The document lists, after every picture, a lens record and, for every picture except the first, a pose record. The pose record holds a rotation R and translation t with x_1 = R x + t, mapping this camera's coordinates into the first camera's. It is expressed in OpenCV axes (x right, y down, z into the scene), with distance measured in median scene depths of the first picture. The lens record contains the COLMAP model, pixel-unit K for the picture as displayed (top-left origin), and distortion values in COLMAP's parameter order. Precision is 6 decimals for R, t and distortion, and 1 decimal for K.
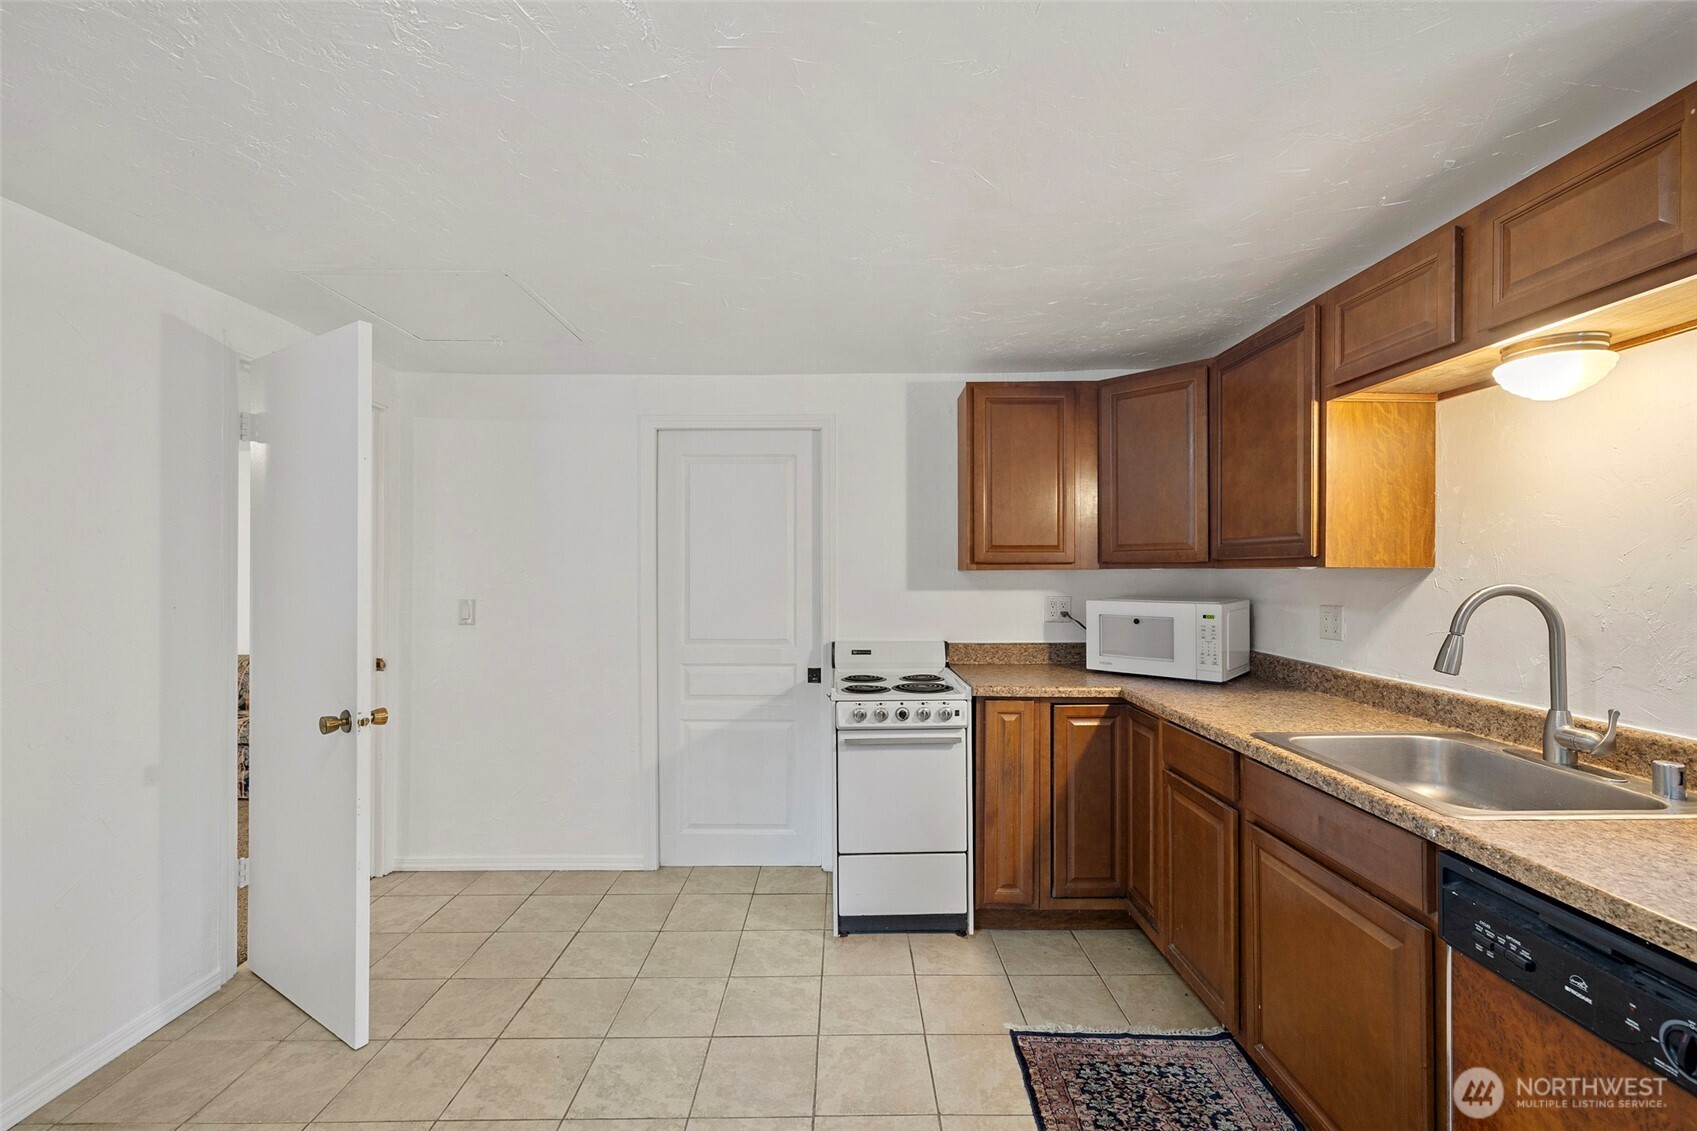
lens RADIAL K [[724.3, 0, 846.4], [0, 724.3, 570.8], [0, 0, 1]] dist [-0.002999, 0.000269]
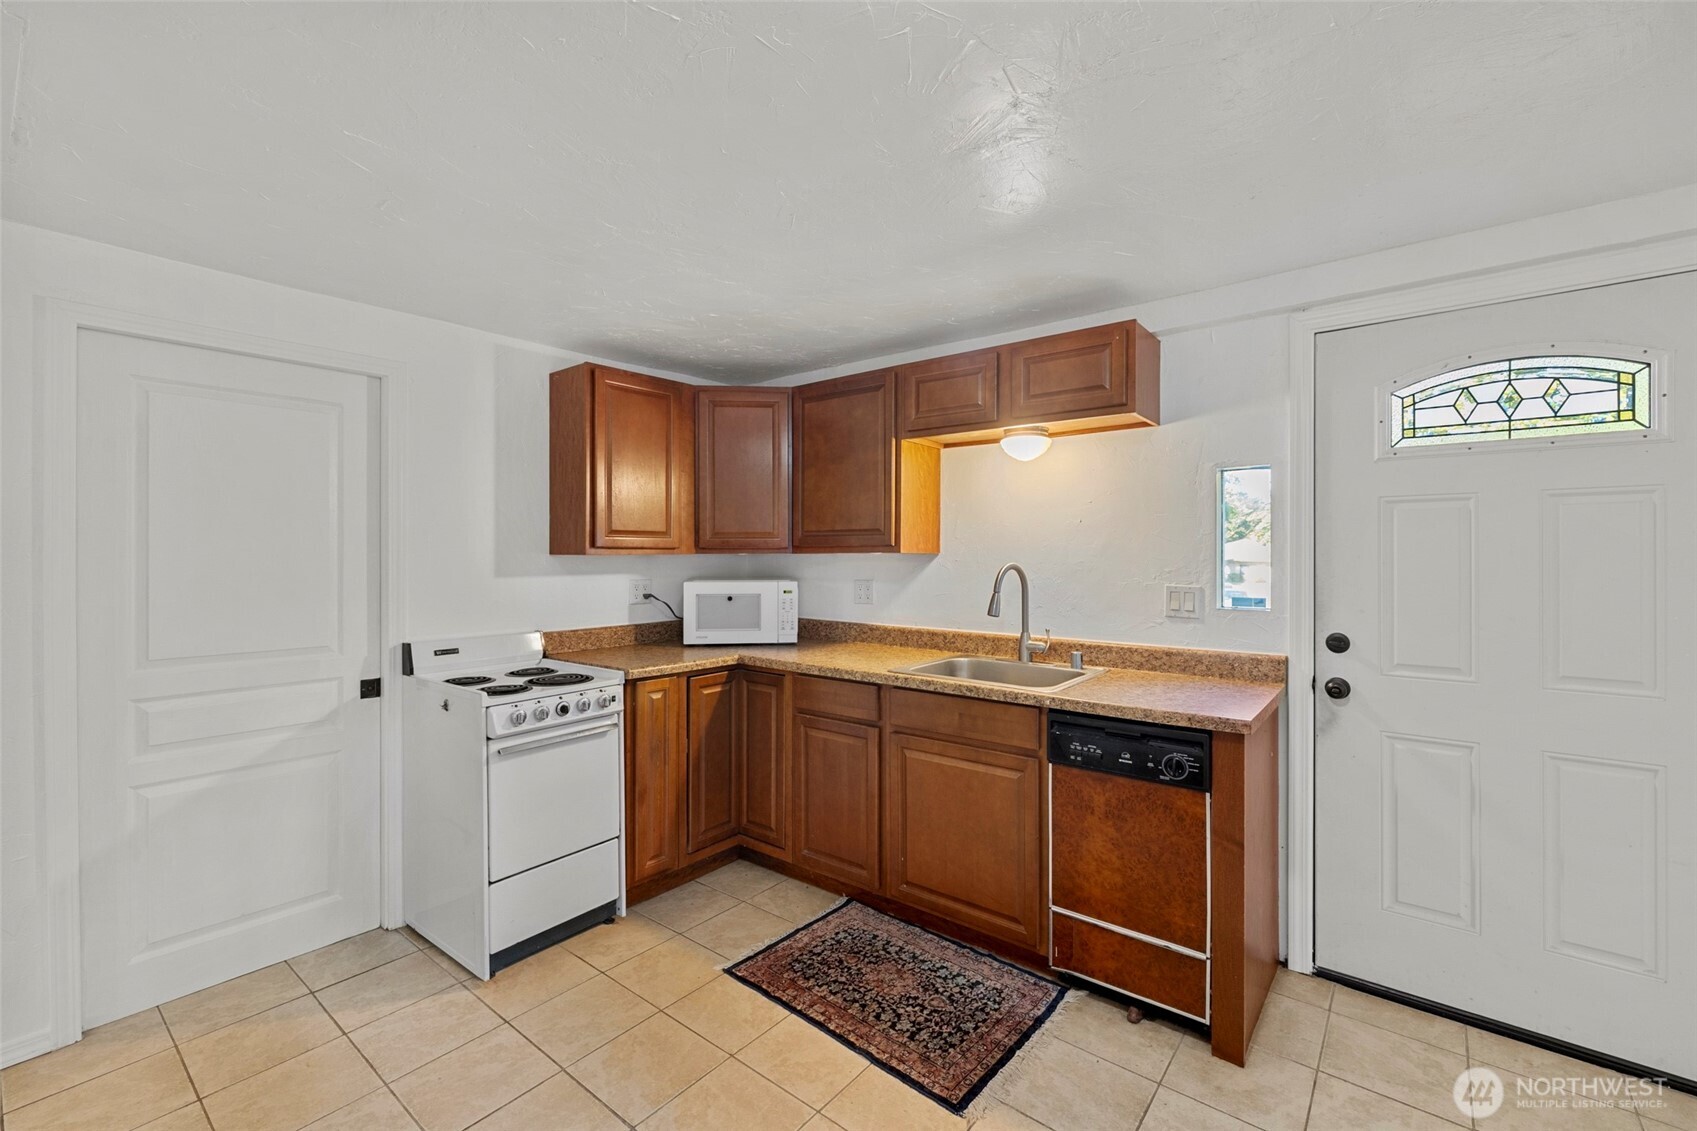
lens RADIAL K [[724.3, 0, 854.6], [0, 724.3, 558.6], [0, 0, 1]] dist [-0.002999, 0.000269]
pose [[0.619572, -0.003916, 0.784930, -0.431467], [-0.000489, 0.999985, 0.005375, -0.001200], [-0.784940, -0.003714, 0.619561, 0.129996]]
